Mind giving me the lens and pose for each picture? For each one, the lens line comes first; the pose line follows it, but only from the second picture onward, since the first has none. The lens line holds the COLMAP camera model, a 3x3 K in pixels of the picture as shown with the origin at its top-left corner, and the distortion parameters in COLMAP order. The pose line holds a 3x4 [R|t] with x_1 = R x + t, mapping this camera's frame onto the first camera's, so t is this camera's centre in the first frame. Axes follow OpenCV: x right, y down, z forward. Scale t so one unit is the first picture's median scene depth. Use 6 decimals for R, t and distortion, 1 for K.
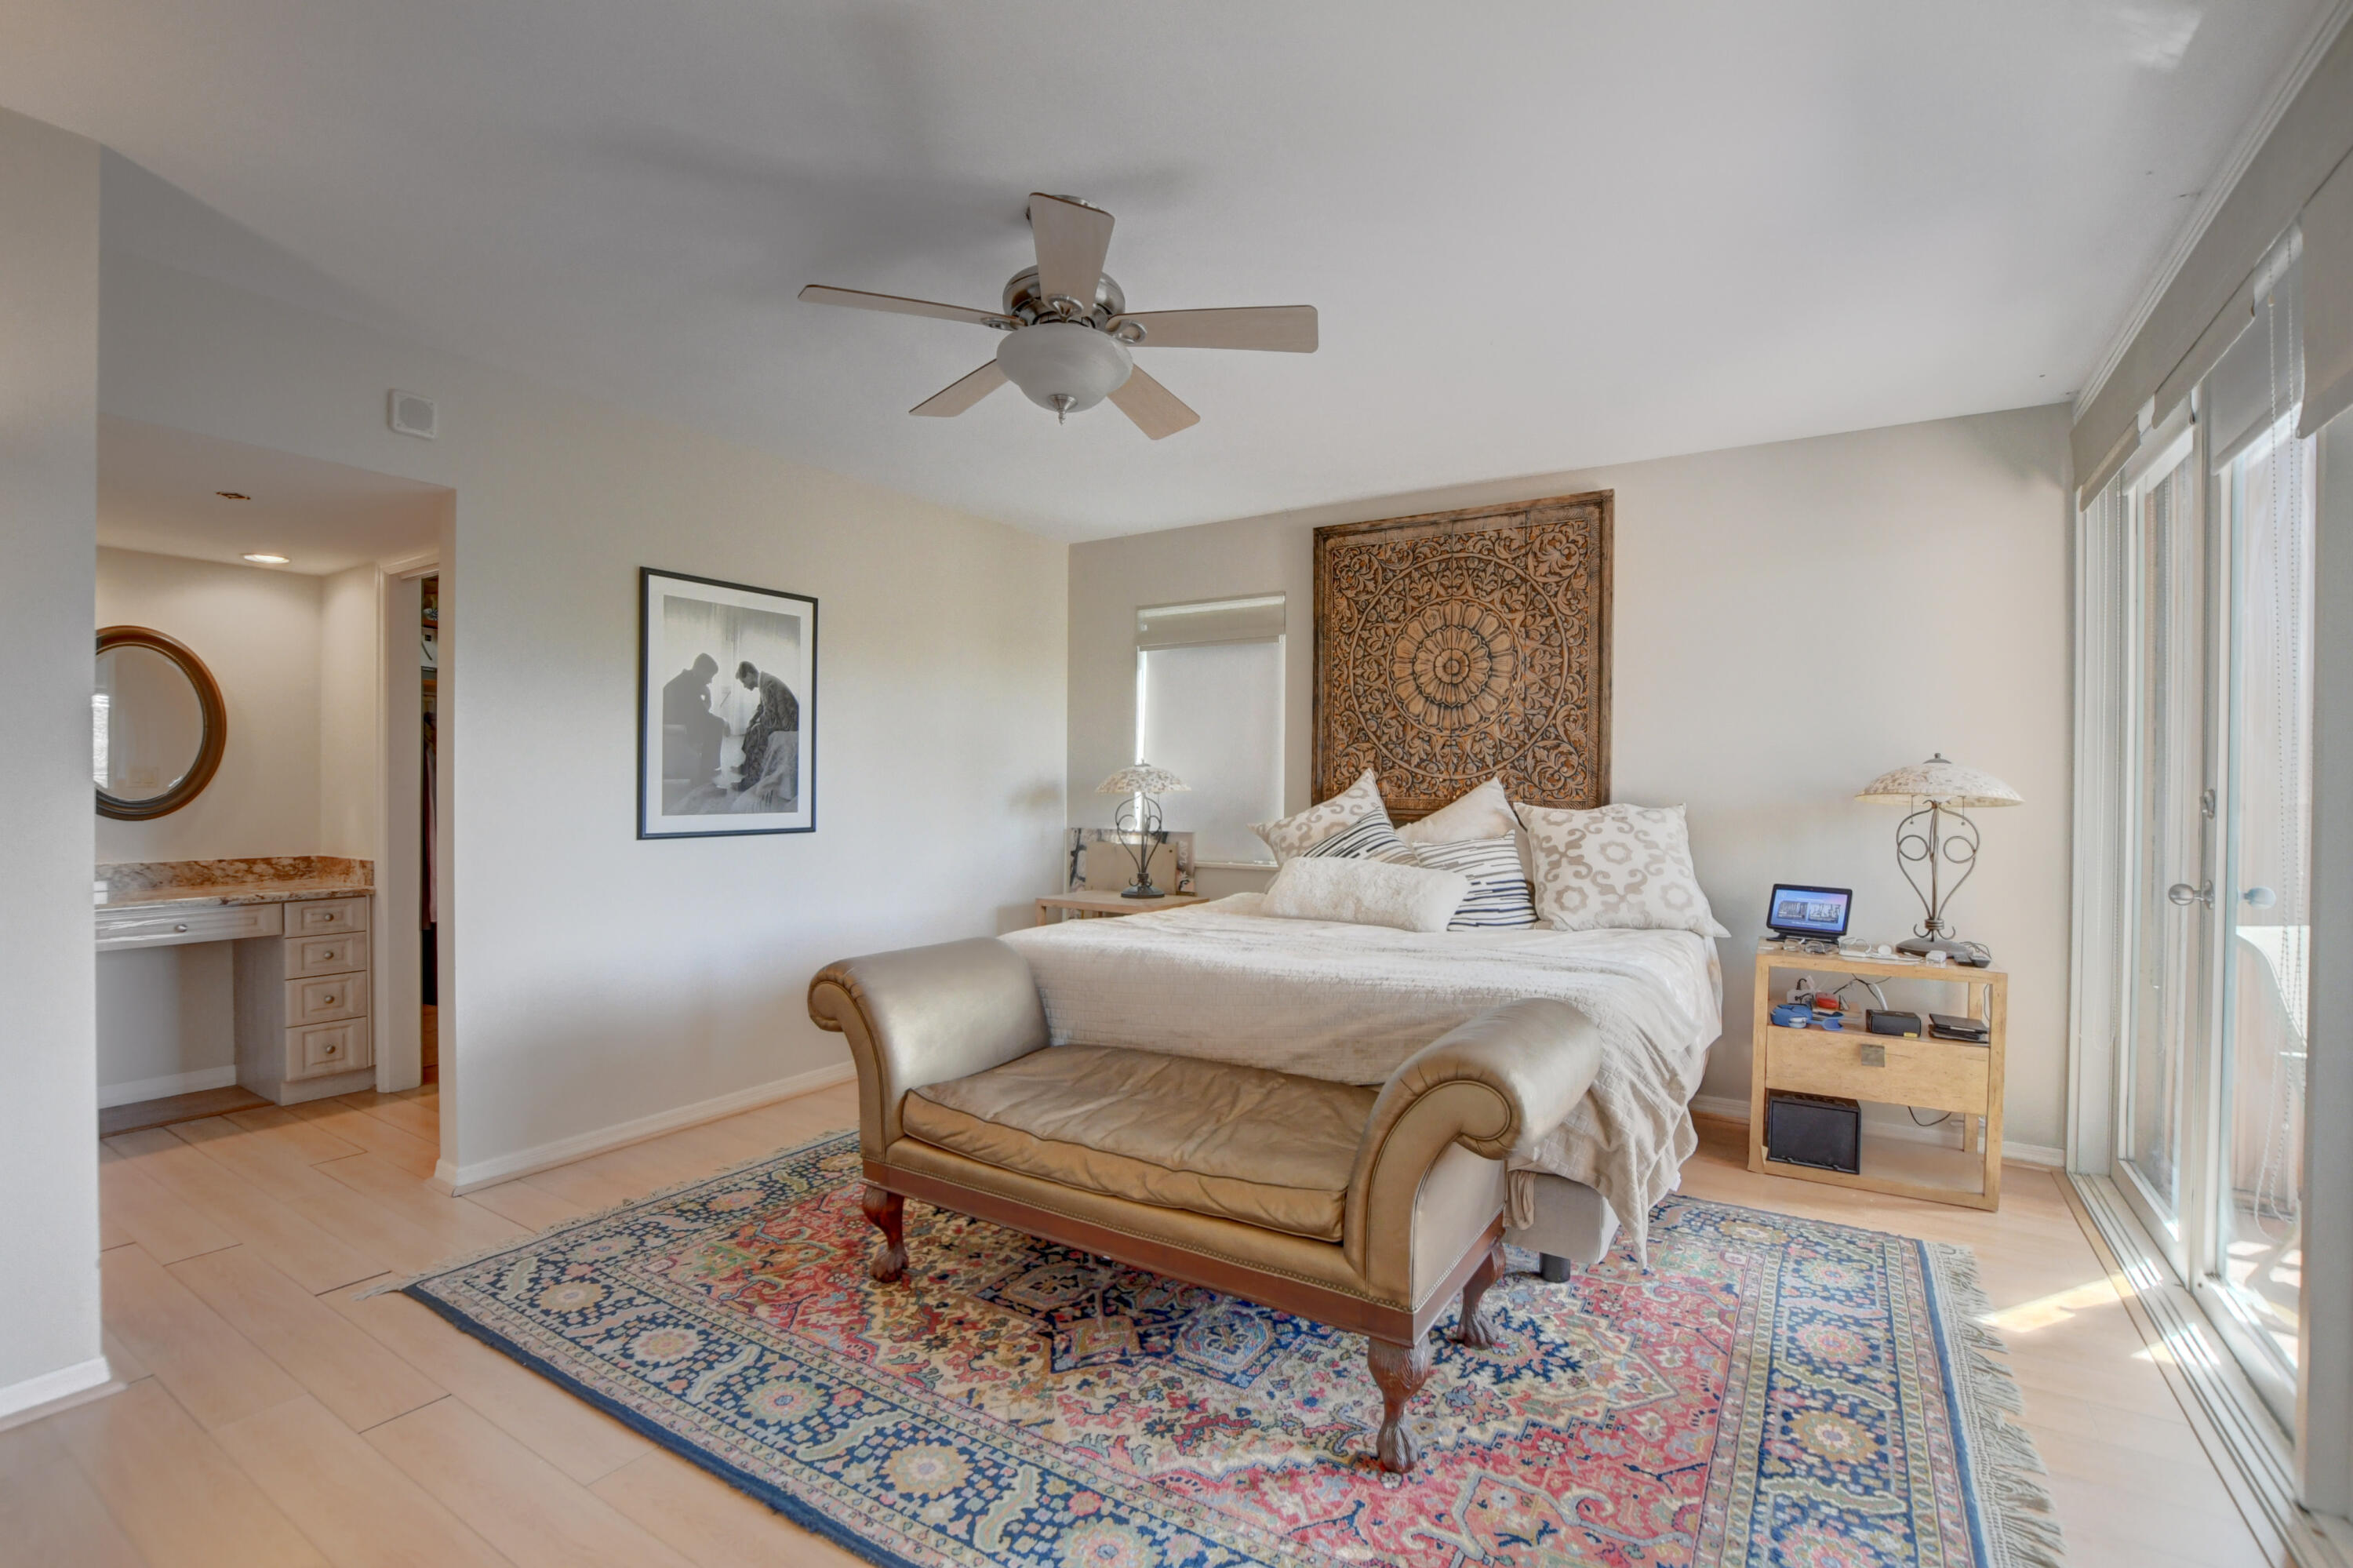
lens RADIAL K [[1056.3, 0, 1155.0], [0, 1056.3, 788.8], [0, 0, 1]] dist [-0.023024, 0.000165]
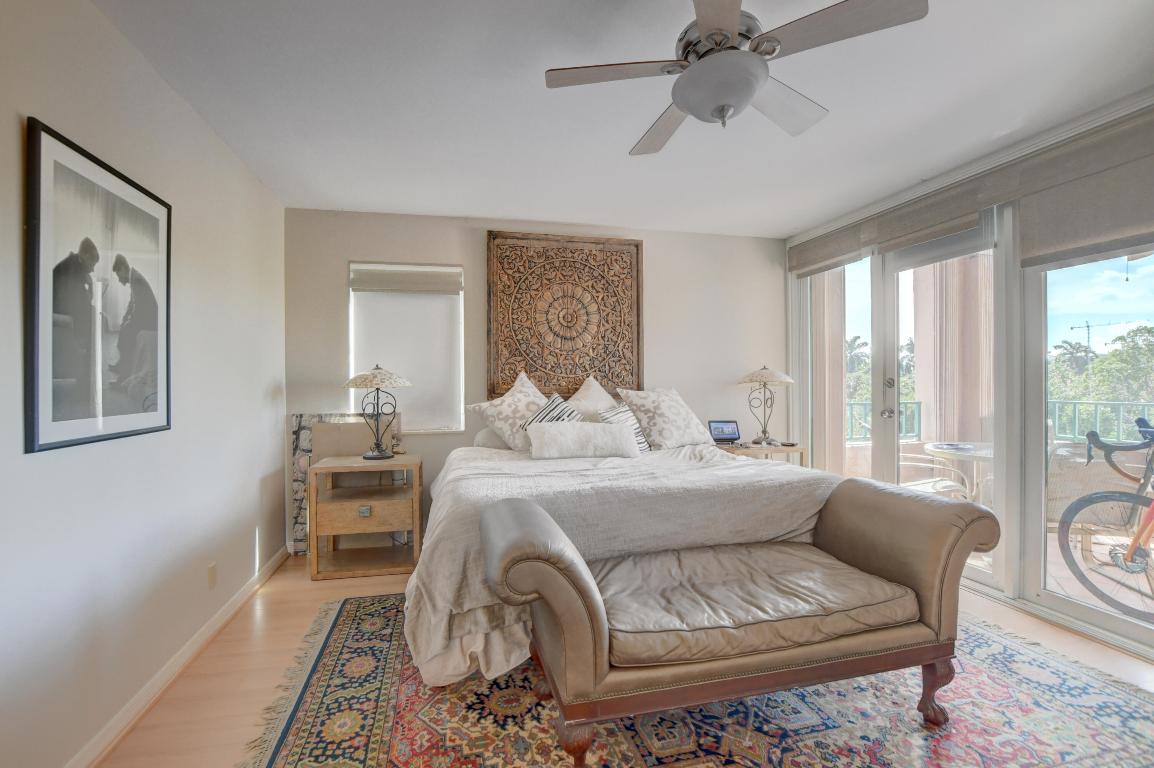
lens RADIAL K [[519.8, 0, 575.1], [0, 519.8, 381.8], [0, 0, 1]] dist [-0.024831, 0.000171]
pose [[0.692654, -0.009840, 0.721203, -0.397293], [0.013317, 0.999911, 0.000854, -0.001109], [-0.721147, 0.009013, 0.692723, 0.353281]]
